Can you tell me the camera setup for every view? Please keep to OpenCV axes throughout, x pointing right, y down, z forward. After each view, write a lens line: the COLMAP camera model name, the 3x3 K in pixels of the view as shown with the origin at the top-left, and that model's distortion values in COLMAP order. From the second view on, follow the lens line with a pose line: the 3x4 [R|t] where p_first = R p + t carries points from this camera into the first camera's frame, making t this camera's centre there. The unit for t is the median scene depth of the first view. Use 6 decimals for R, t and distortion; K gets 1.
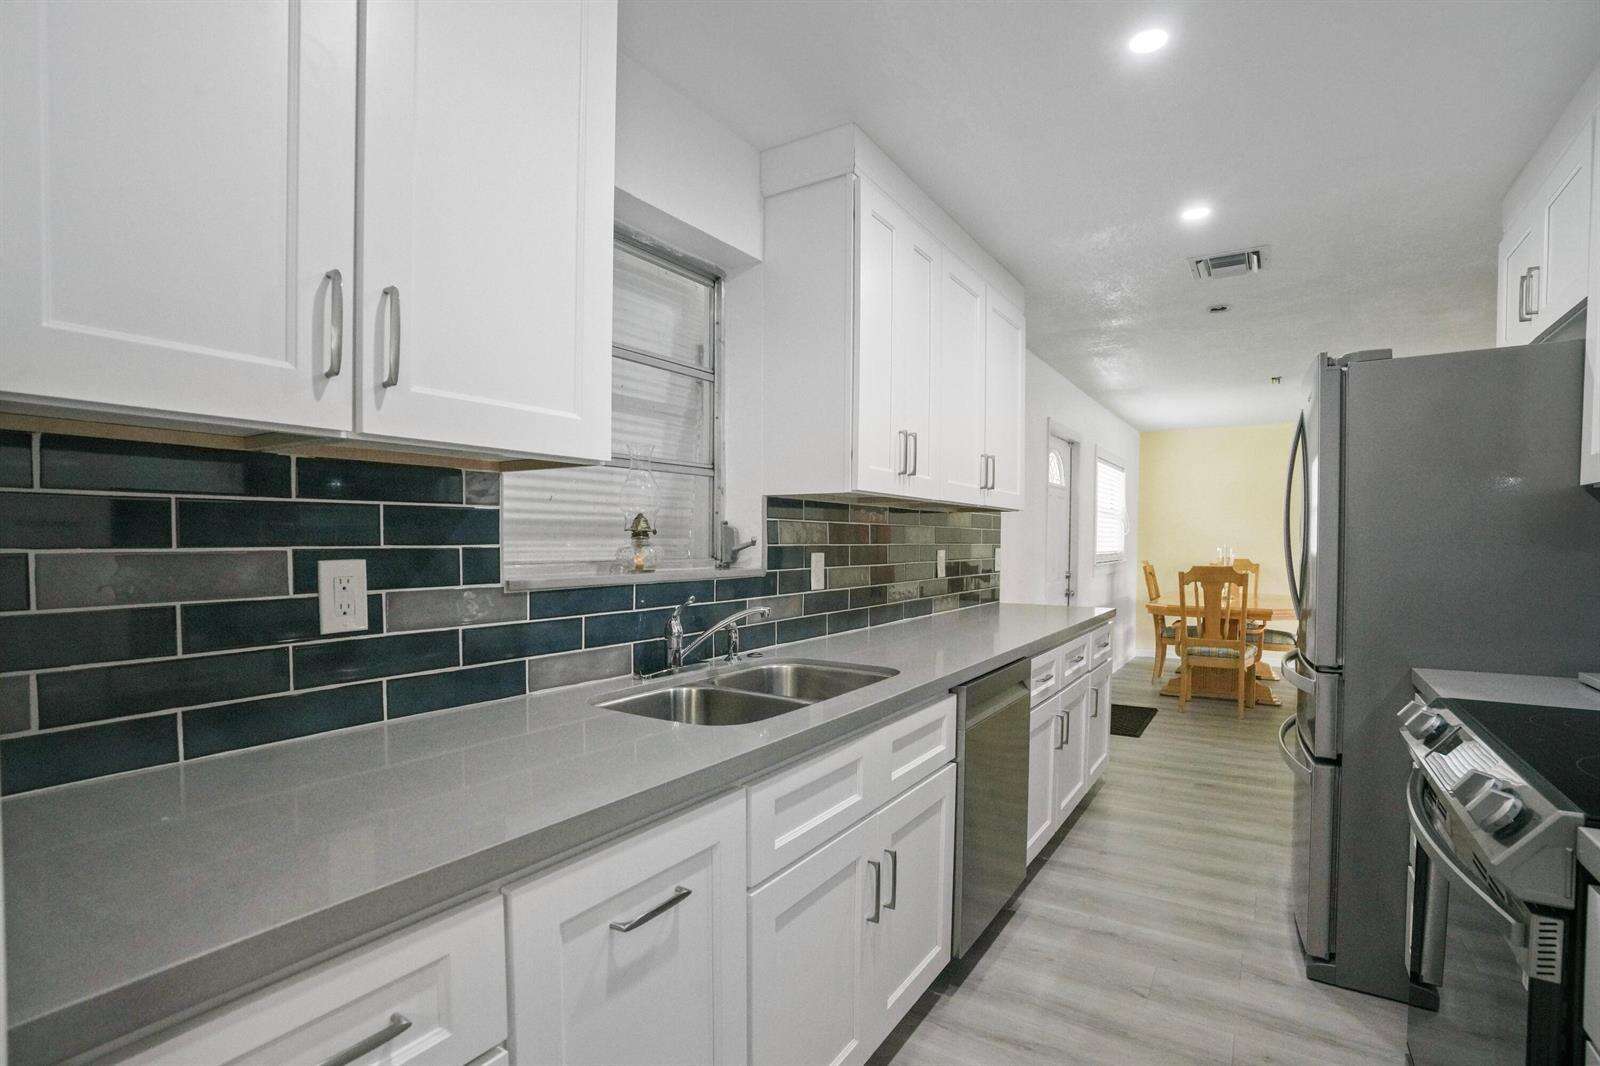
lens RADIAL K [[764.2, 0, 799.5], [0, 764.2, 549.9], [0, 0, 1]] dist [-0.073035, 0.030894]
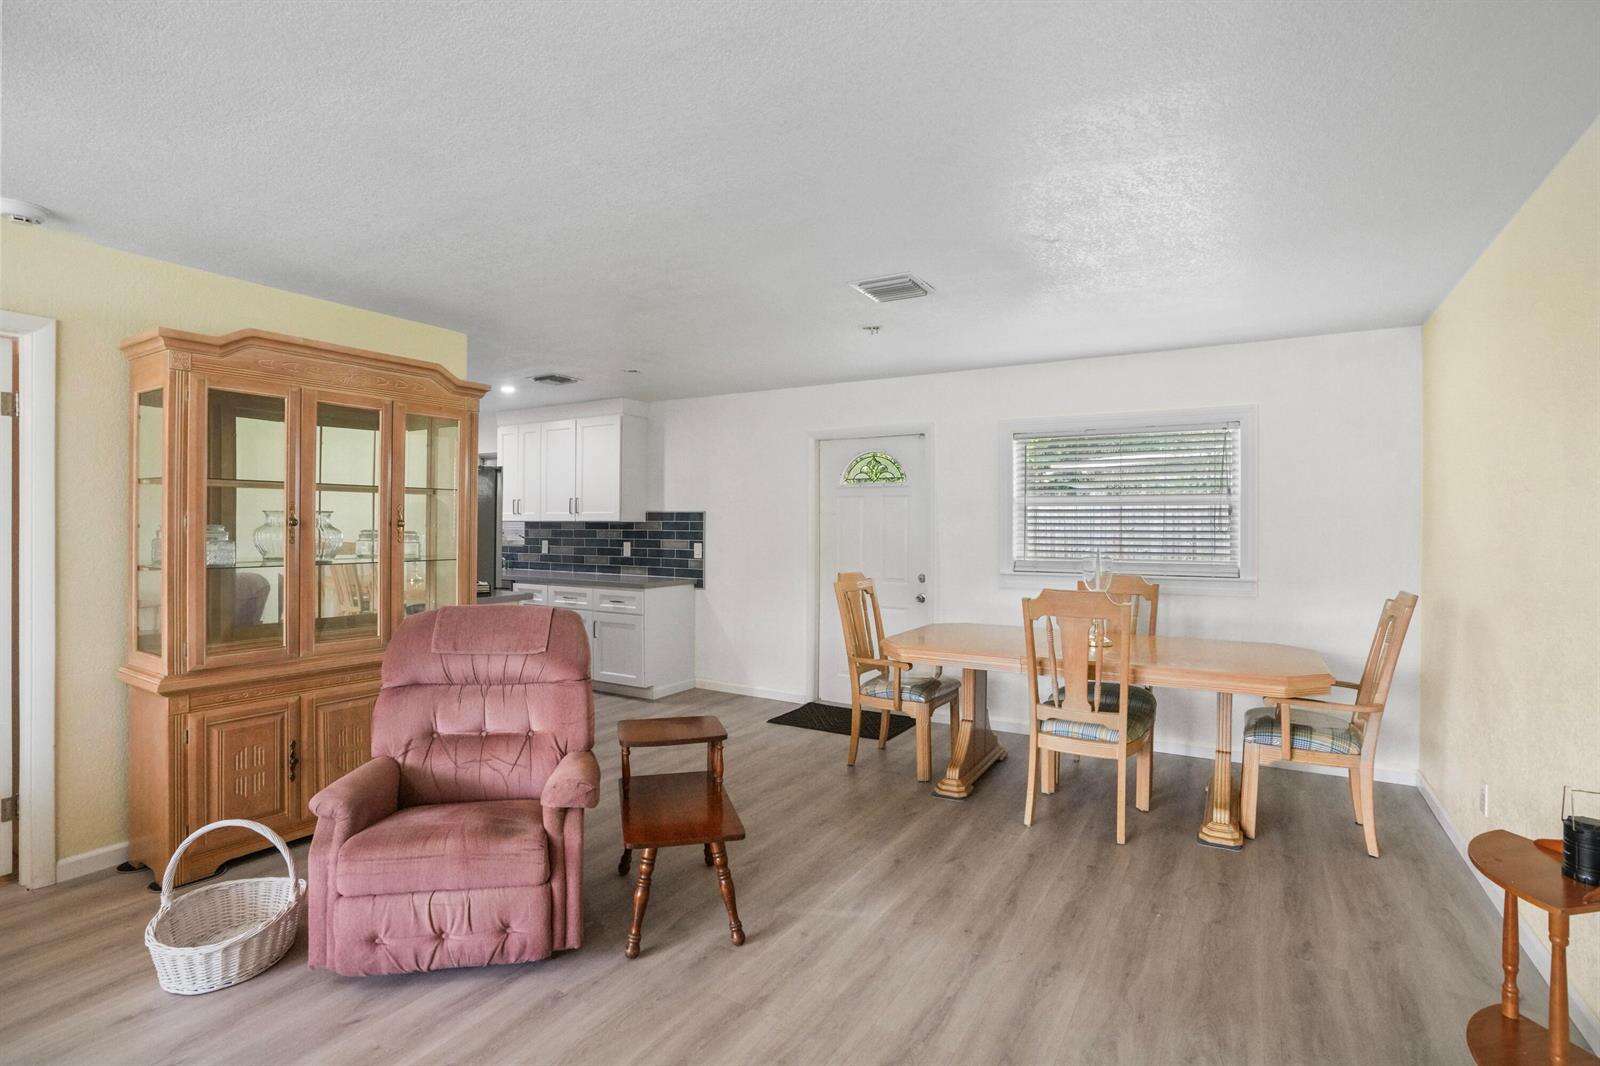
lens RADIAL K [[780.1, 0, 797.6], [0, 780.1, 525.8], [0, 0, 1]] dist [-0.067173, 0.033181]
pose [[0.035496, -0.004337, -0.999360, 2.959900], [-0.016538, 0.999851, -0.004927, -0.051989], [0.999233, 0.016702, 0.035419, 1.852687]]
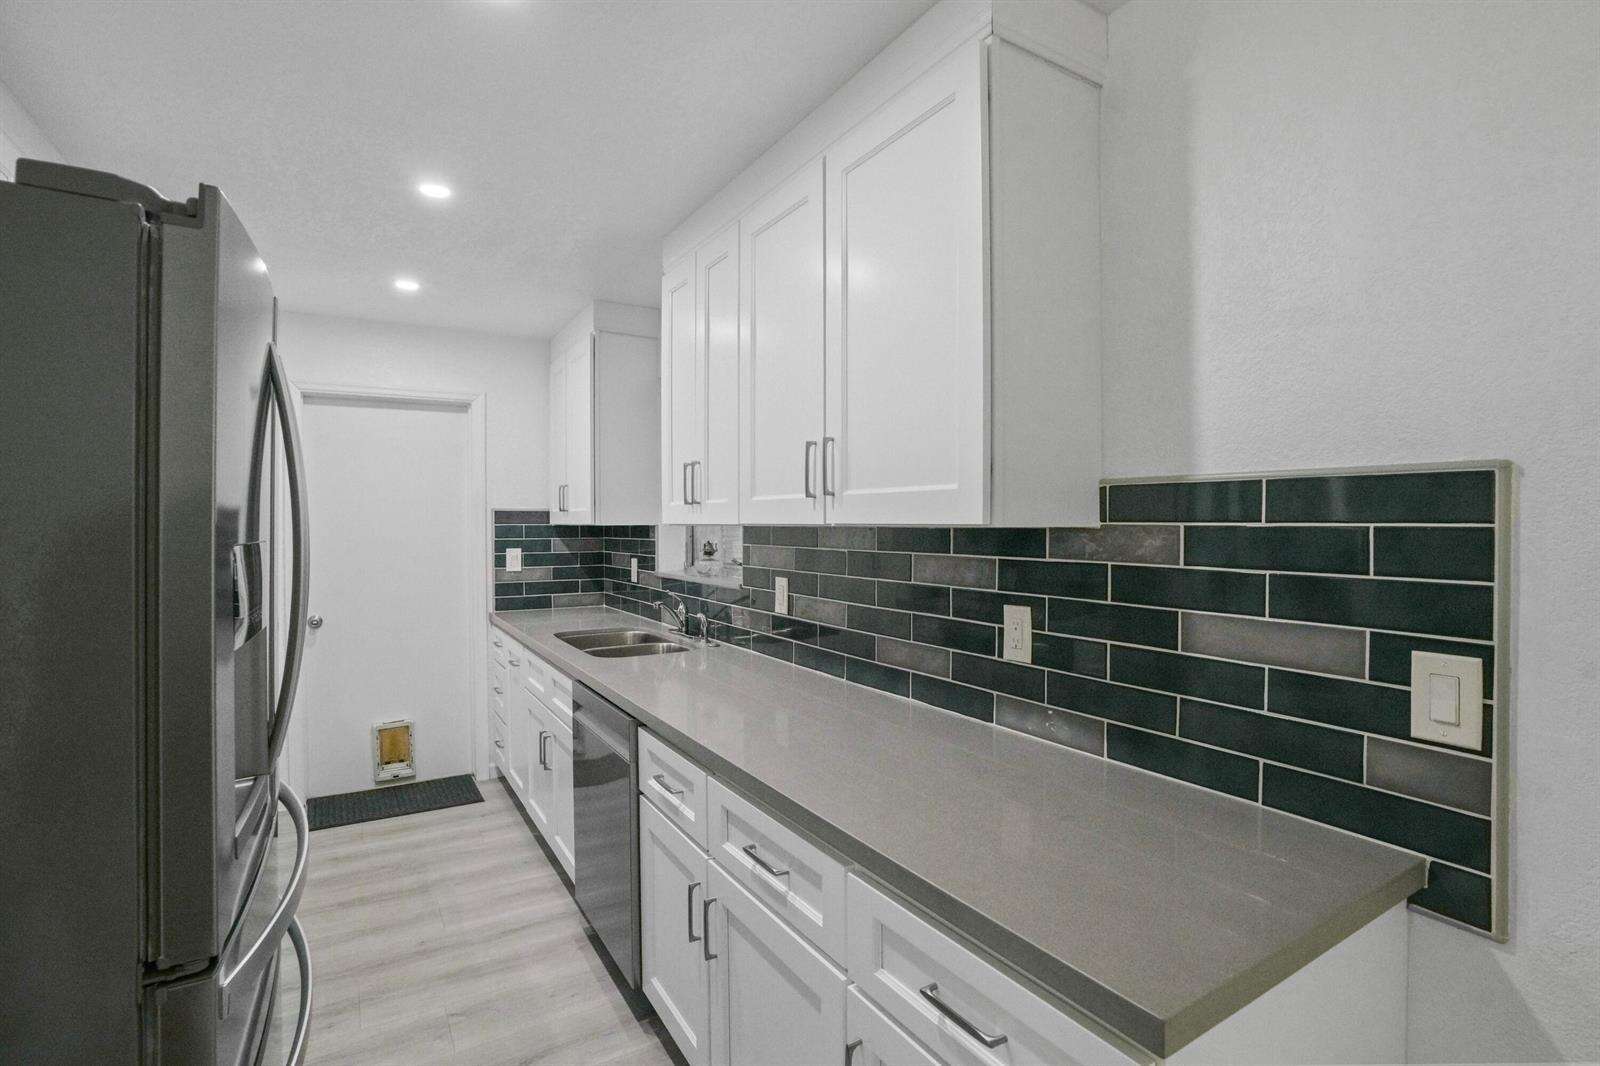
lens RADIAL K [[760.5, 0, 795.9], [0, 760.5, 525.3], [0, 0, 1]] dist [-0.072700, 0.030296]
pose [[-0.436051, -0.000568, -0.899922, 0.935686], [-0.011160, 0.999926, 0.004777, -0.071378], [0.899853, 0.012126, -0.436026, 1.472692]]
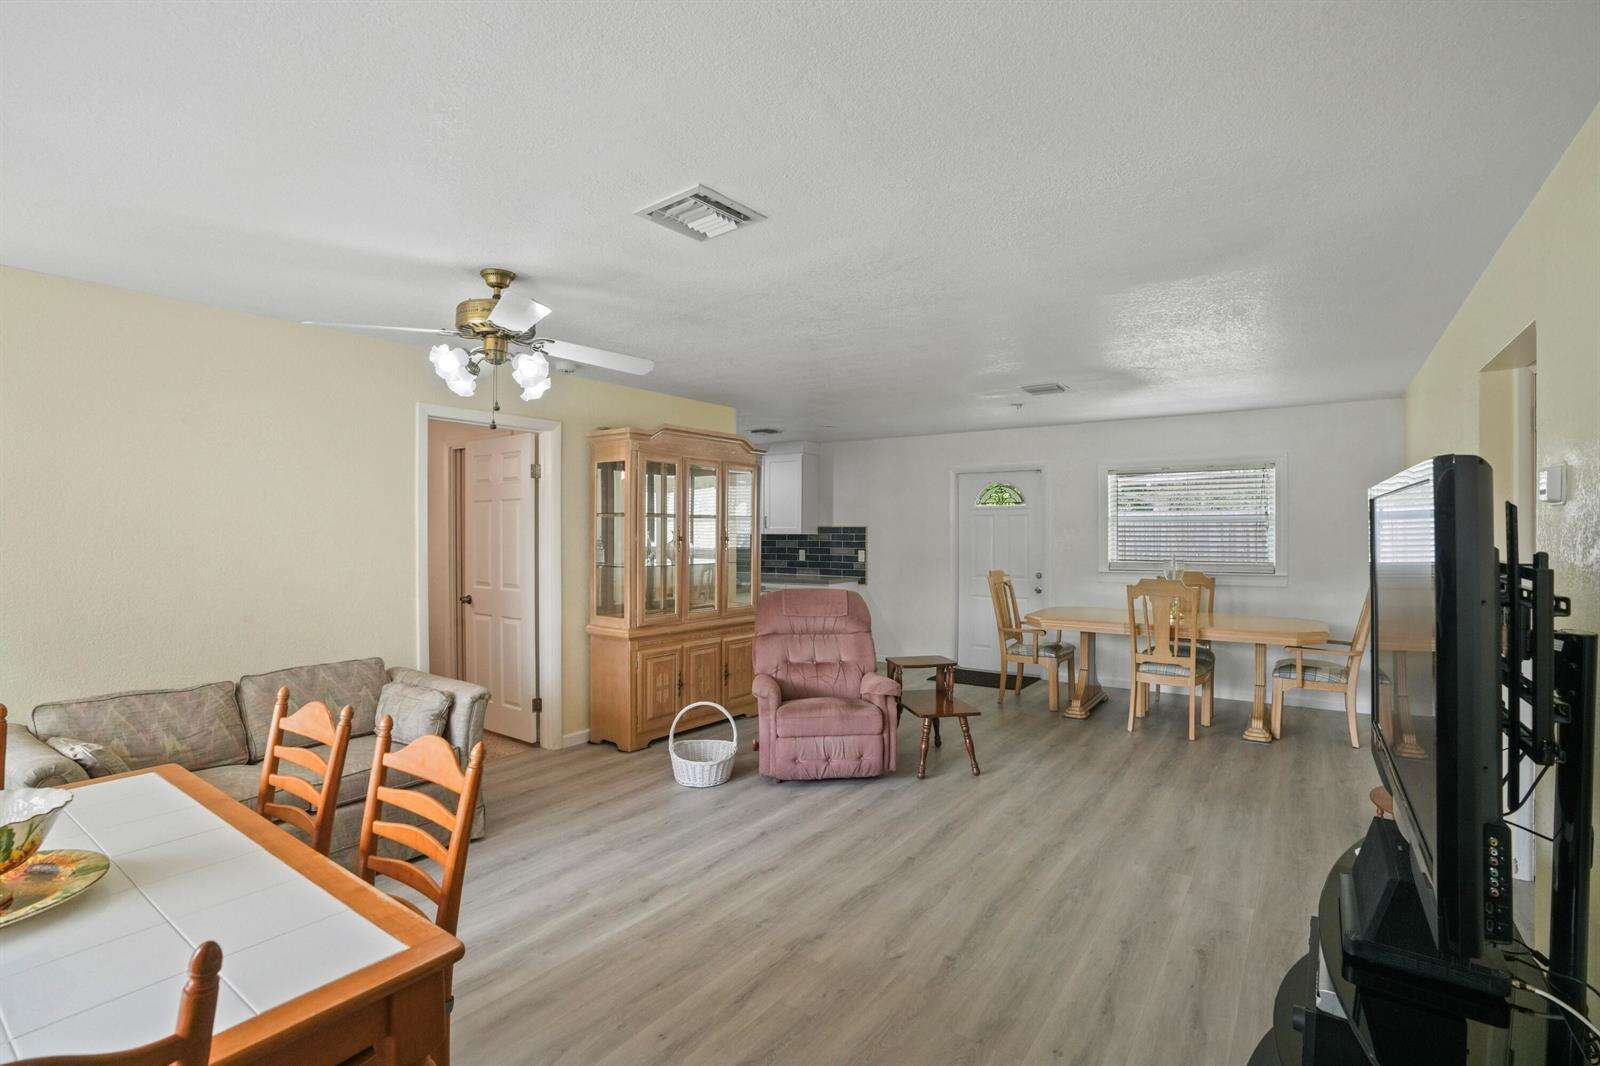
lens RADIAL K [[764.2, 0, 799.5], [0, 764.2, 549.9], [0, 0, 1]] dist [-0.073035, 0.030894]
pose [[-0.034861, 0.017290, -0.999243, 3.712020], [-0.011689, 0.999775, 0.017707, -0.060021], [0.999324, 0.012298, -0.034651, 1.467898]]
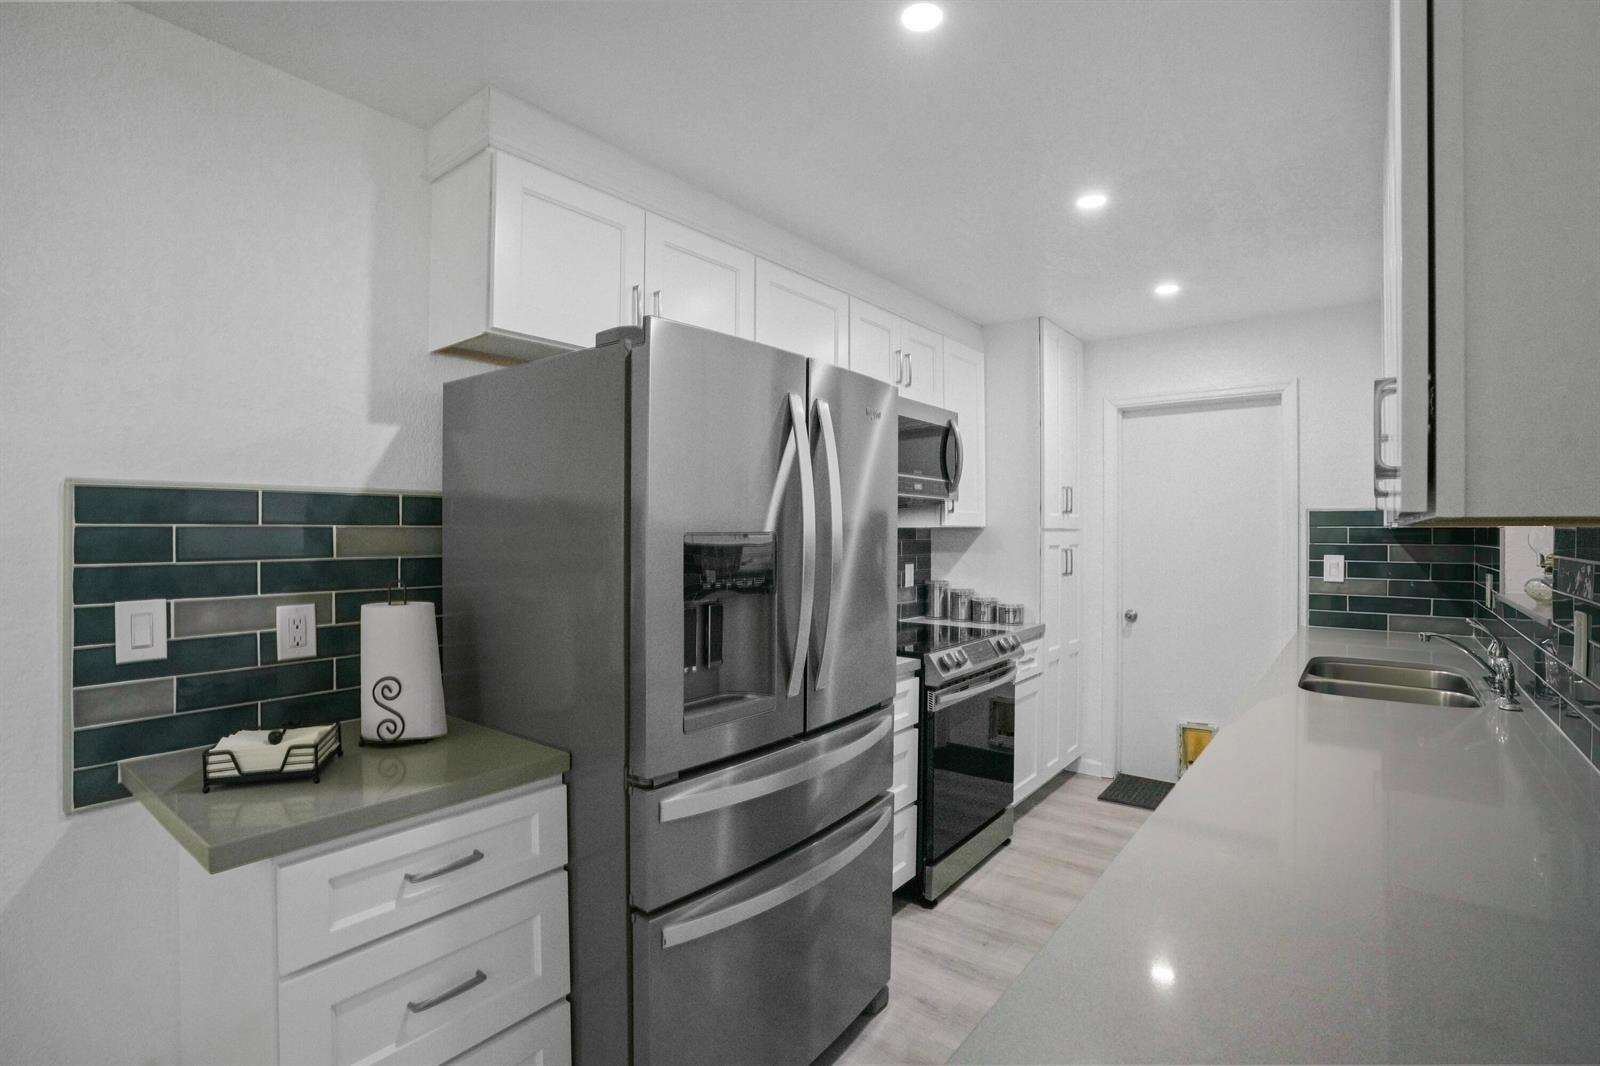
lens RADIAL K [[744.3, 0, 806.8], [0, 744.3, 526.3], [0, 0, 1]] dist [-0.068550, 0.028108]
pose [[-0.995843, -0.005960, 0.090893, 0.591771], [-0.005027, 0.999932, 0.010483, -0.068994], [-0.090949, 0.009983, -0.995806, 1.633020]]
